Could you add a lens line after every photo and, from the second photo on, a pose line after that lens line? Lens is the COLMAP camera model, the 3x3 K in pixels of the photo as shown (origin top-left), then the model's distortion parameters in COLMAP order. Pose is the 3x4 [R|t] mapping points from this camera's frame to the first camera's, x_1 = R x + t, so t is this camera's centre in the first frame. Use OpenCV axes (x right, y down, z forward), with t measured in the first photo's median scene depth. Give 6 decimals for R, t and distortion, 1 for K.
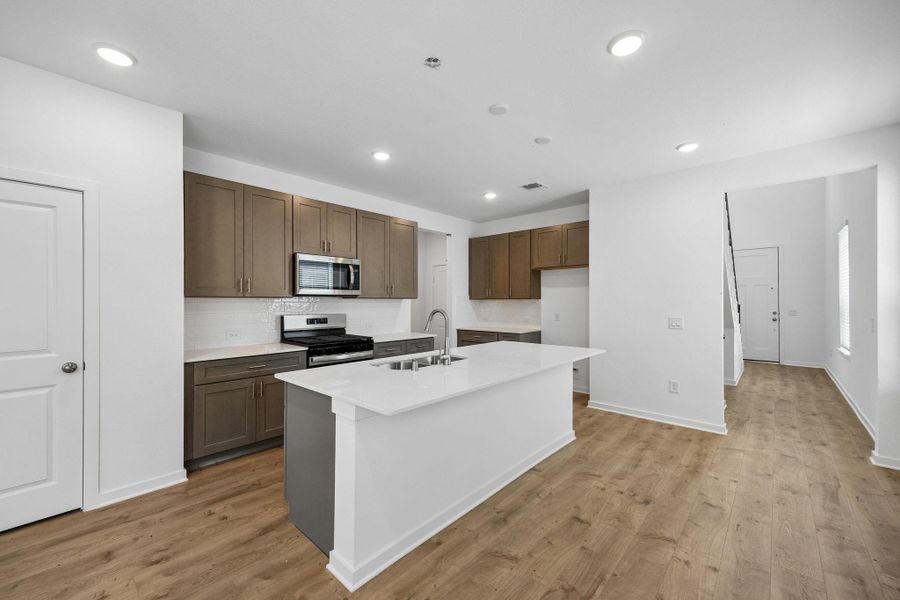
lens RADIAL K [[352.8, 0, 452.2], [0, 352.8, 298.8], [0, 0, 1]] dist [0.001362, -0.000049]
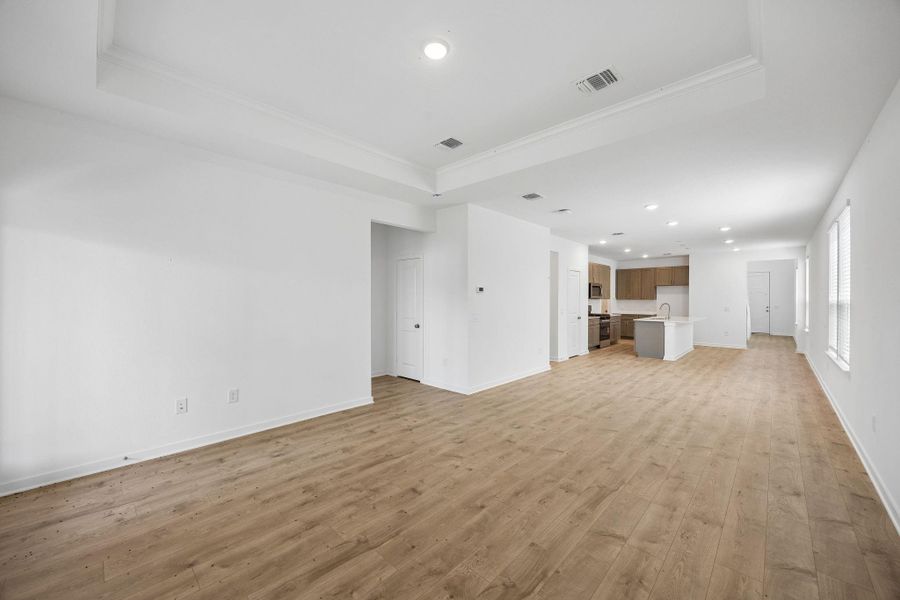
lens RADIAL K [[352.8, 0, 454.4], [0, 352.8, 295.9], [0, 0, 1]] dist [0.001362, -0.000049]
pose [[0.999954, 0.009131, 0.003006, -1.712228], [-0.009134, 0.999958, 0.001036, -0.020837], [-0.002997, -0.001064, 0.999995, -1.972036]]
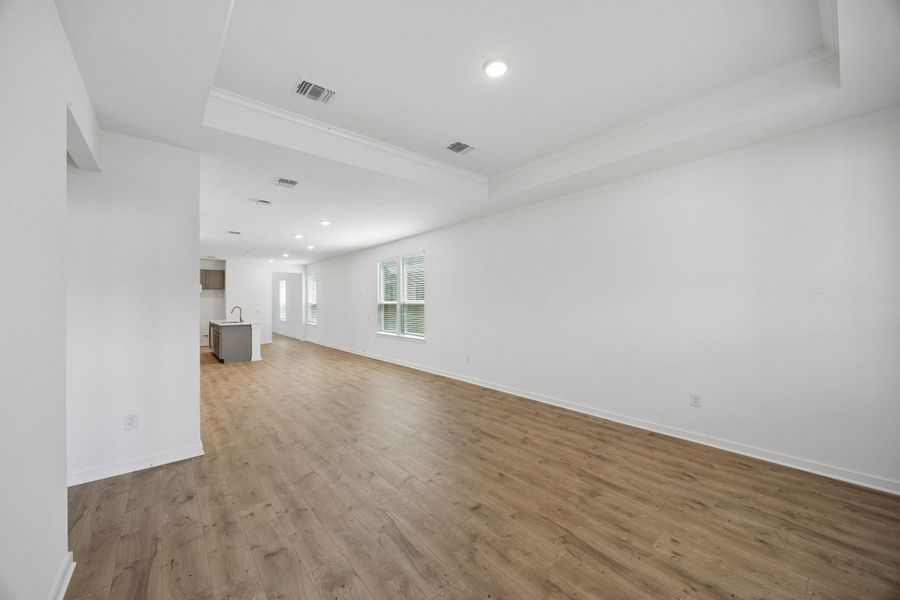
lens RADIAL K [[328.6, 0, 449.2], [0, 328.6, 305.8], [0, 0, 1]] dist [-0.001701, 0.000417]
pose [[0.123615, -0.006930, 0.992306, -2.472860], [-0.007462, 0.999941, 0.007913, -0.017241], [-0.992302, -0.008383, 0.123556, -1.225599]]
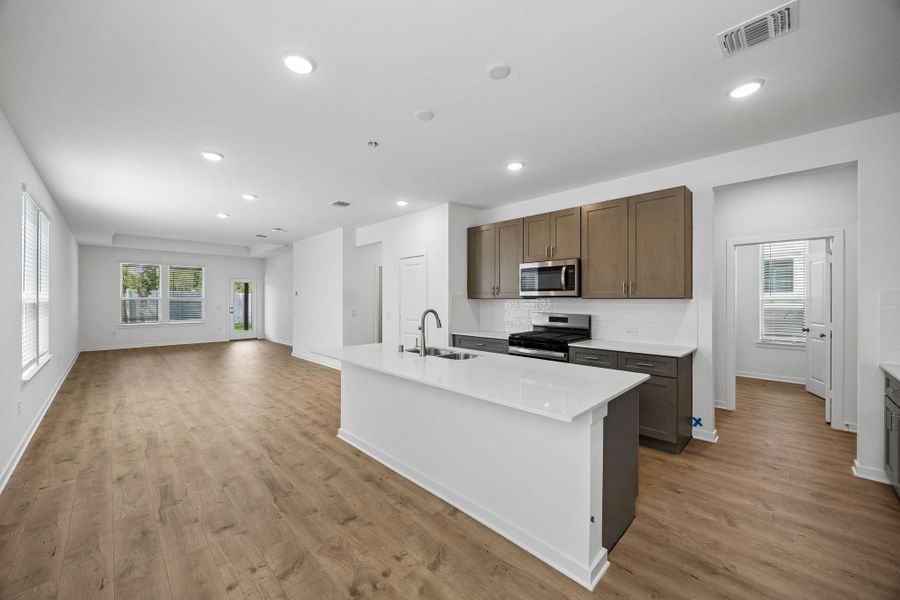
lens RADIAL K [[352.8, 0, 452.4], [0, 352.8, 296.4], [0, 0, 1]] dist [0.001362, -0.000049]
pose [[-0.055214, -0.007423, -0.998447, 0.906403], [0.006031, 0.999952, -0.007768, -0.003400], [0.998456, -0.006451, -0.055166, 0.900899]]
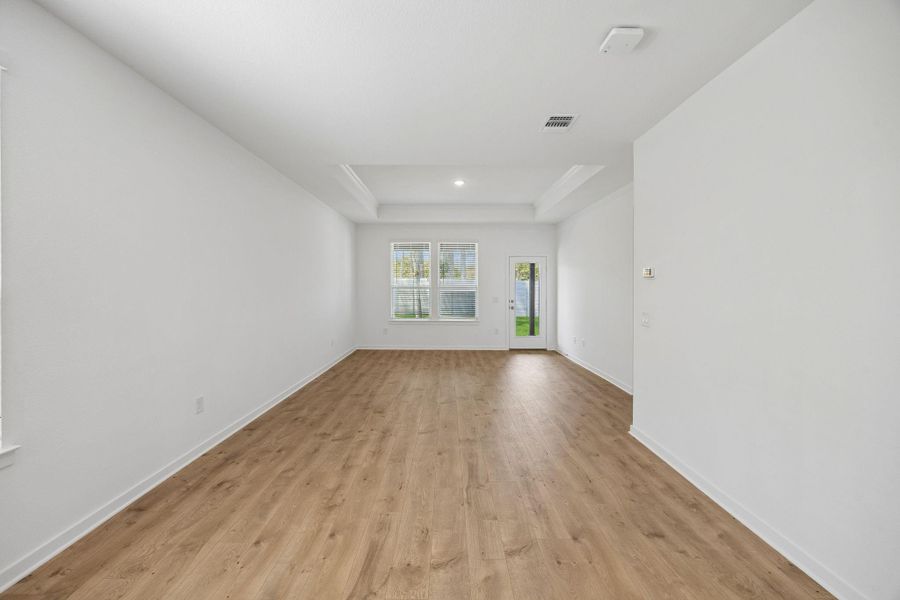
lens RADIAL K [[352.8, 0, 443.3], [0, 352.8, 287.8], [0, 0, 1]] dist [0.001362, -0.000049]
pose [[-0.748952, 0.001691, -0.662622, -0.545377], [0.006745, 0.999964, -0.005072, -0.009857], [0.662590, -0.008268, -0.748937, -0.007860]]
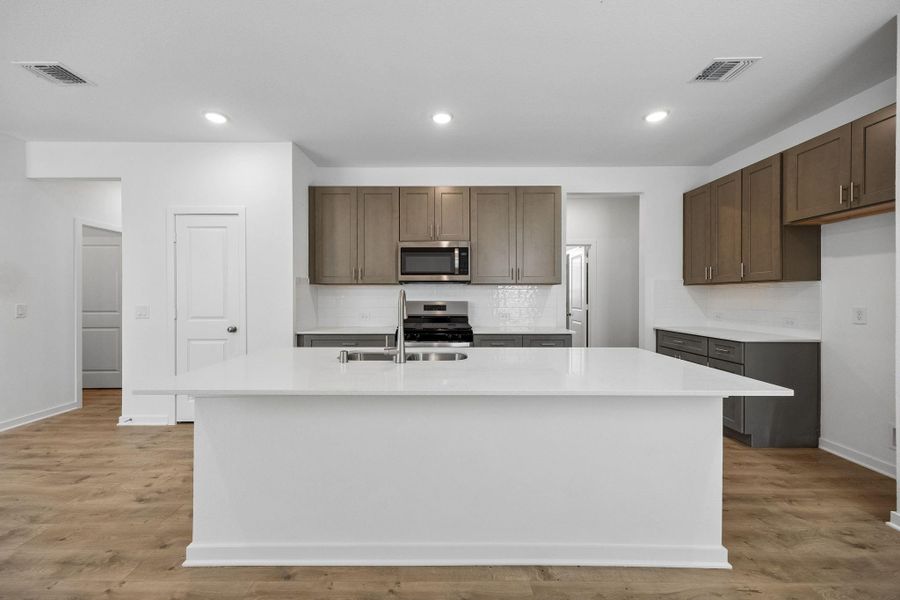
lens RADIAL K [[352.8, 0, 449.8], [0, 352.8, 298.8], [0, 0, 1]] dist [0.001362, -0.000049]
pose [[0.673221, 0.005721, -0.739419, 0.476014], [0.006124, 0.999893, 0.013313, 0.030639], [0.739416, -0.013491, 0.673114, 0.440139]]
